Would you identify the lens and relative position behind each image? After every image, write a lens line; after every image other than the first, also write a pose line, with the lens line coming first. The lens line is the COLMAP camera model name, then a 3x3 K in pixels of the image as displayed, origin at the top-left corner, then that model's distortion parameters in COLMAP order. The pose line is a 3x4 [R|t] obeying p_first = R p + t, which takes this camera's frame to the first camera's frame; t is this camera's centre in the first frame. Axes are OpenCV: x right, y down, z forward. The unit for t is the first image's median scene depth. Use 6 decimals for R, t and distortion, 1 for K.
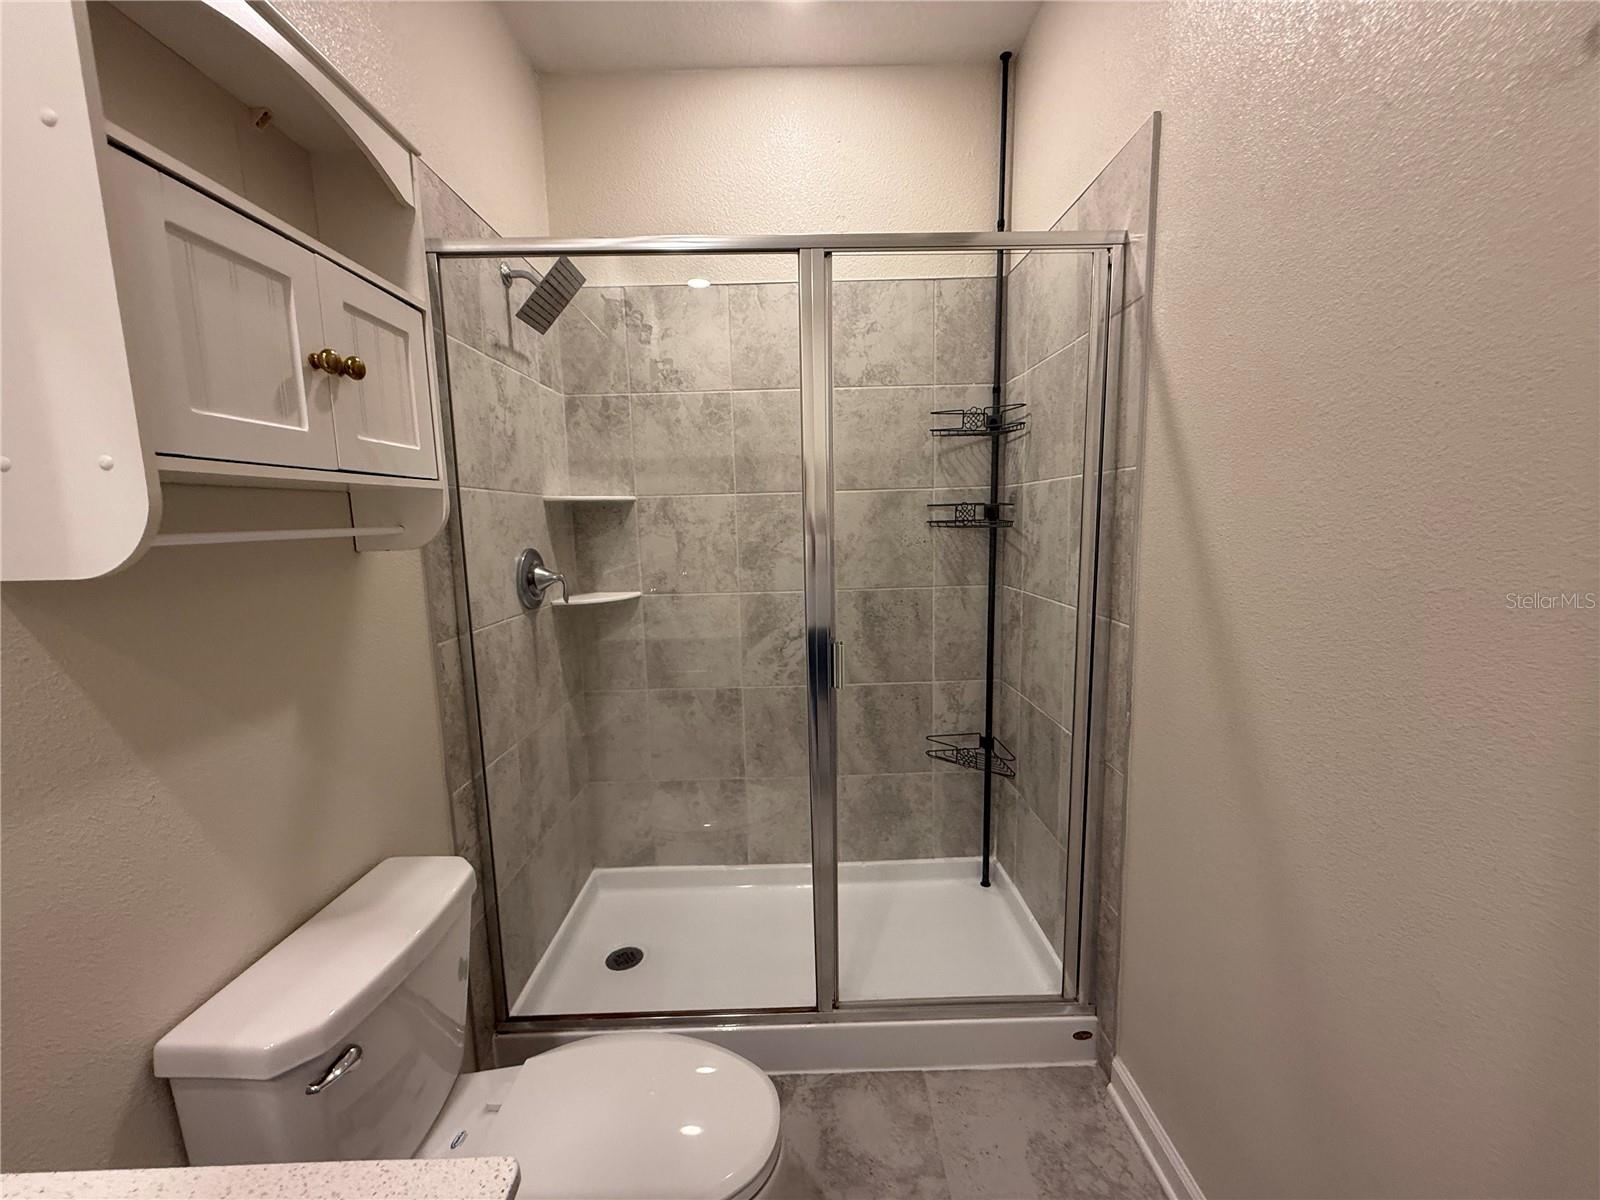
lens RADIAL K [[638.0, 0, 798.6], [0, 638.0, 603.1], [0, 0, 1]] dist [0.000738, -0.000436]
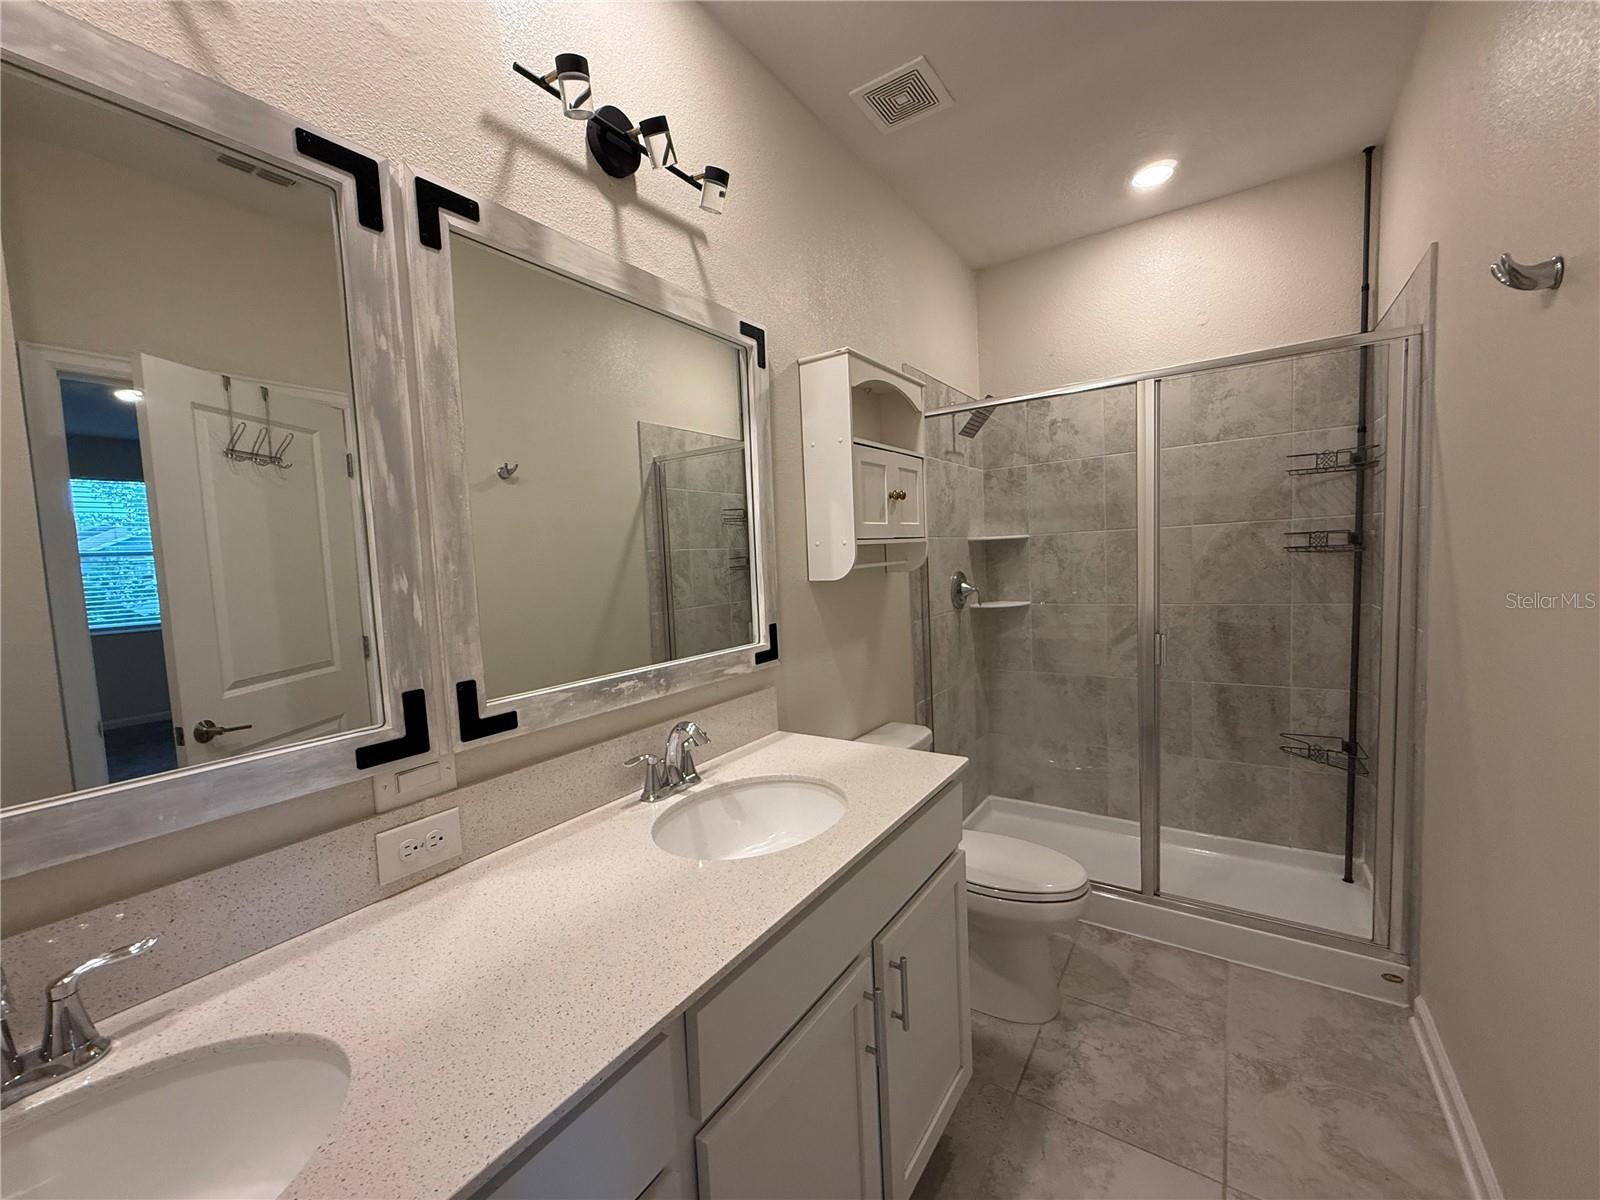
lens RADIAL K [[638.0, 0, 798.6], [0, 638.0, 603.1], [0, 0, 1]] dist [0.000738, -0.000436]
pose [[0.818387, 0.026590, -0.574052, 0.150608], [-0.048676, 0.998546, -0.023142, 0.045289], [0.572602, 0.046882, 0.818492, -0.473291]]
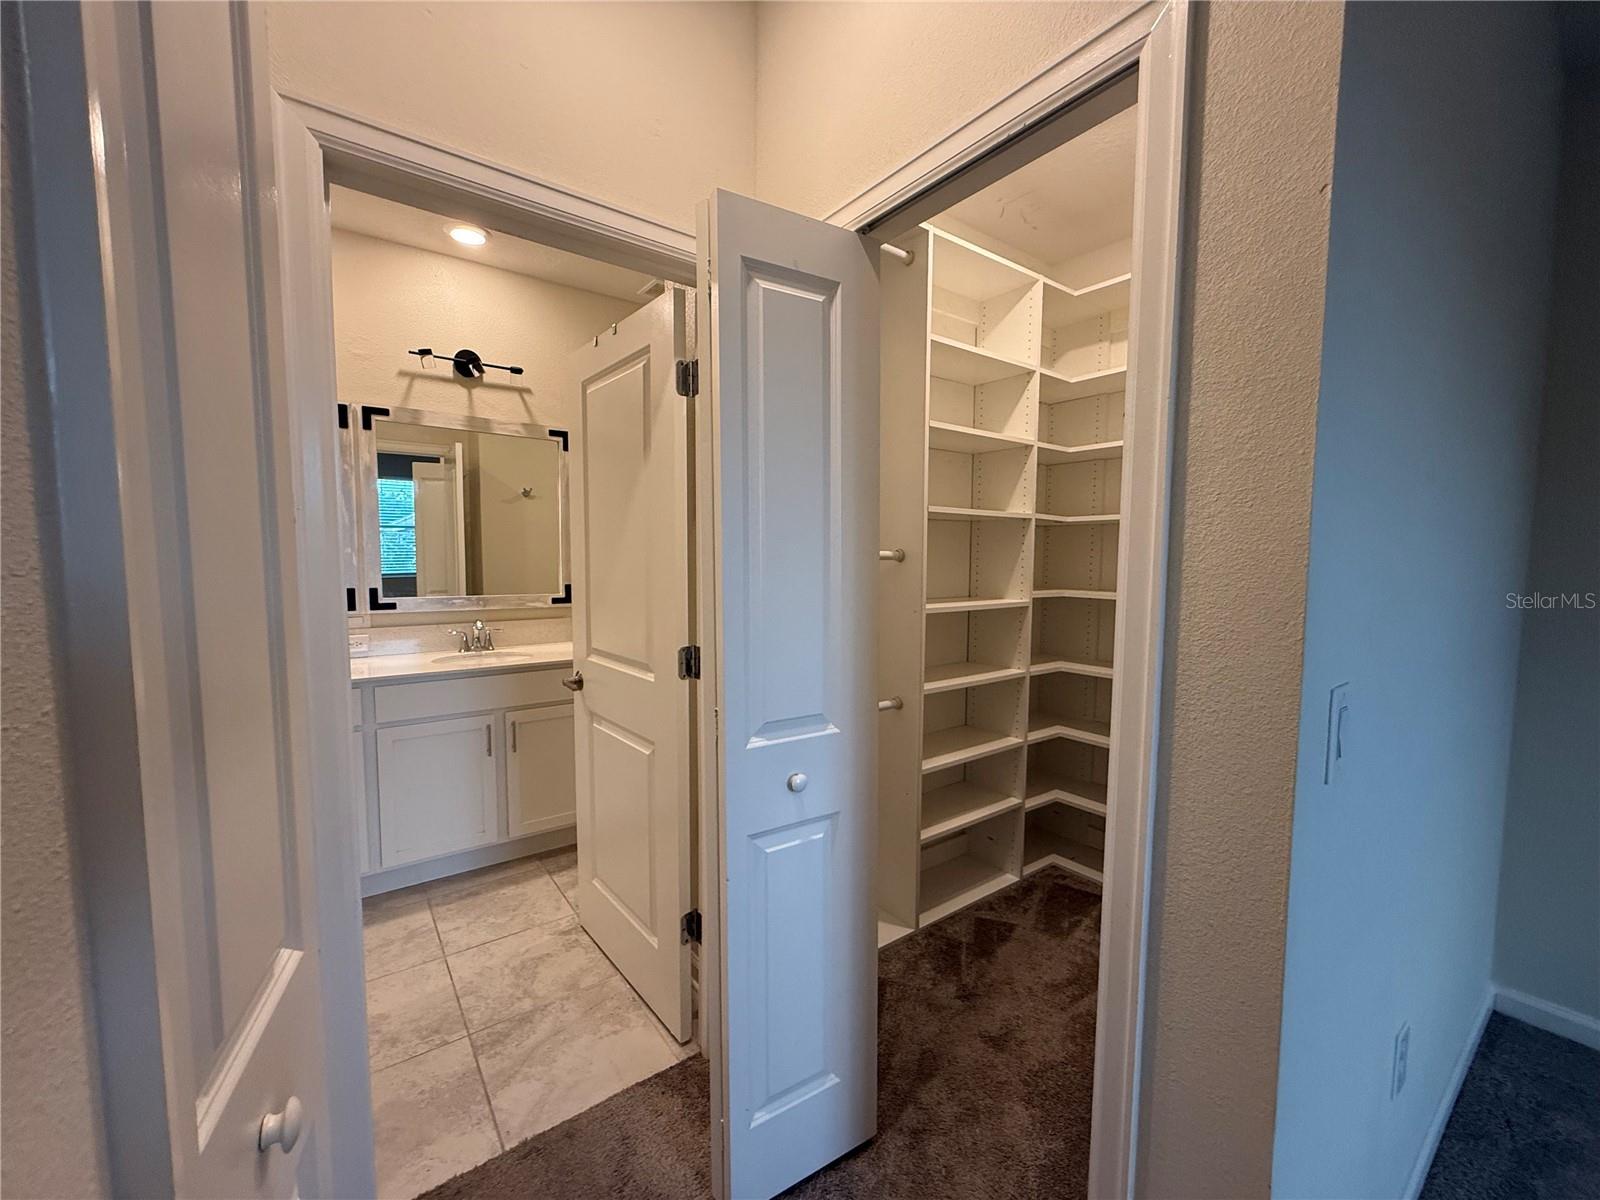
lens RADIAL K [[638.0, 0, 798.6], [0, 638.0, 603.1], [0, 0, 1]] dist [0.000738, -0.000436]
pose [[0.588484, 0.088451, -0.803656, 1.082537], [-0.128602, 0.991583, 0.014964, 0.010362], [0.798215, 0.094545, 0.594906, -0.321626]]
